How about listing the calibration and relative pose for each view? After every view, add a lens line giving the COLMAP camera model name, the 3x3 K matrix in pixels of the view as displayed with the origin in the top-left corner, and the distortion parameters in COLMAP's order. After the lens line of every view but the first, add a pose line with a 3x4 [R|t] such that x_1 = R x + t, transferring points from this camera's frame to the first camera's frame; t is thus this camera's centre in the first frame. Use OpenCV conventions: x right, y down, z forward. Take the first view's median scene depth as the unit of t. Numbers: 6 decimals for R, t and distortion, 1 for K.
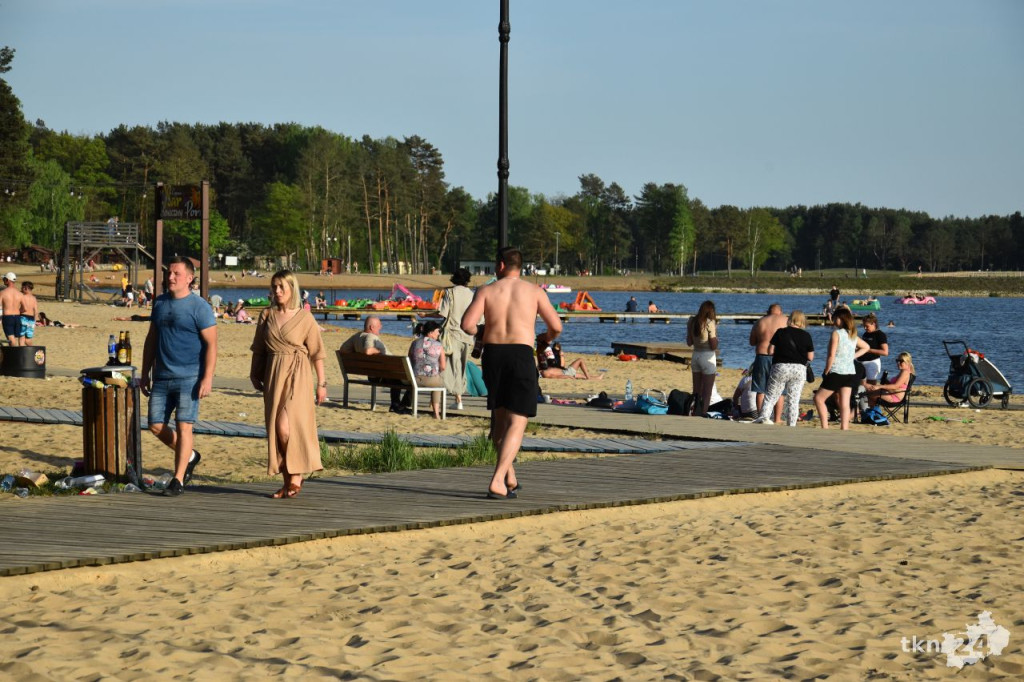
lens RADIAL K [[2645.6, 0, 512.0], [0, 2645.6, 341.0], [0, 0, 1]] dist [0.331195, 0.502531]
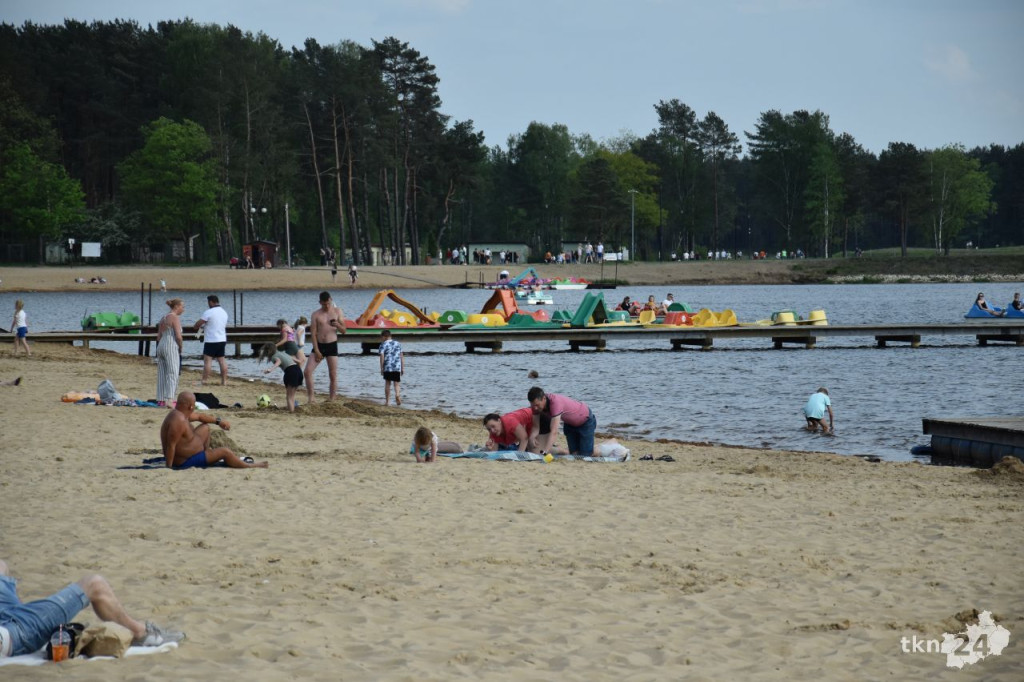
lens RADIAL K [[3714.1, 0, 512.0], [0, 3714.1, 341.0], [0, 0, 1]] dist [0.800391, 1.152023]
pose [[0.999688, -0.023786, -0.007571, -0.003965], [0.023746, 0.999704, -0.005235, -0.002809], [0.007693, 0.005054, 0.999958, 0.144896]]
